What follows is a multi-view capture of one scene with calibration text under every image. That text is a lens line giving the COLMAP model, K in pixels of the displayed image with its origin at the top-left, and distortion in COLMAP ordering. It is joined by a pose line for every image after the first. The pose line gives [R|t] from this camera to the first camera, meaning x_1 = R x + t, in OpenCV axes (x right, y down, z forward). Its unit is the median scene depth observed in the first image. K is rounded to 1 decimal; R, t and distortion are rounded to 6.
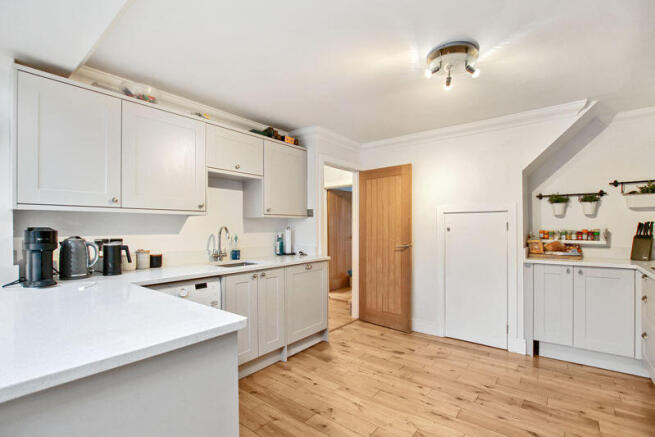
lens RADIAL K [[304.7, 0, 328.4], [0, 304.7, 226.4], [0, 0, 1]] dist [-0.028288, 0.000388]
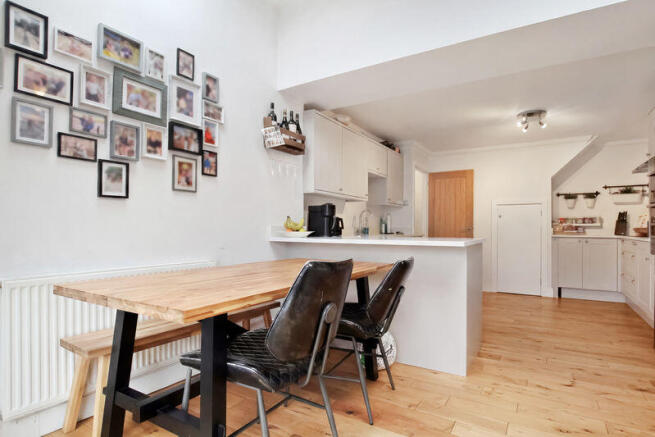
lens RADIAL K [[329.4, 0, 371.3], [0, 329.4, 226.8], [0, 0, 1]] dist [-0.000246, 0.000033]
pose [[0.984889, 0.005184, 0.173111, -0.556090], [-0.005539, 0.999983, 0.001570, 0.070445], [-0.173100, -0.002505, 0.984901, -0.502165]]
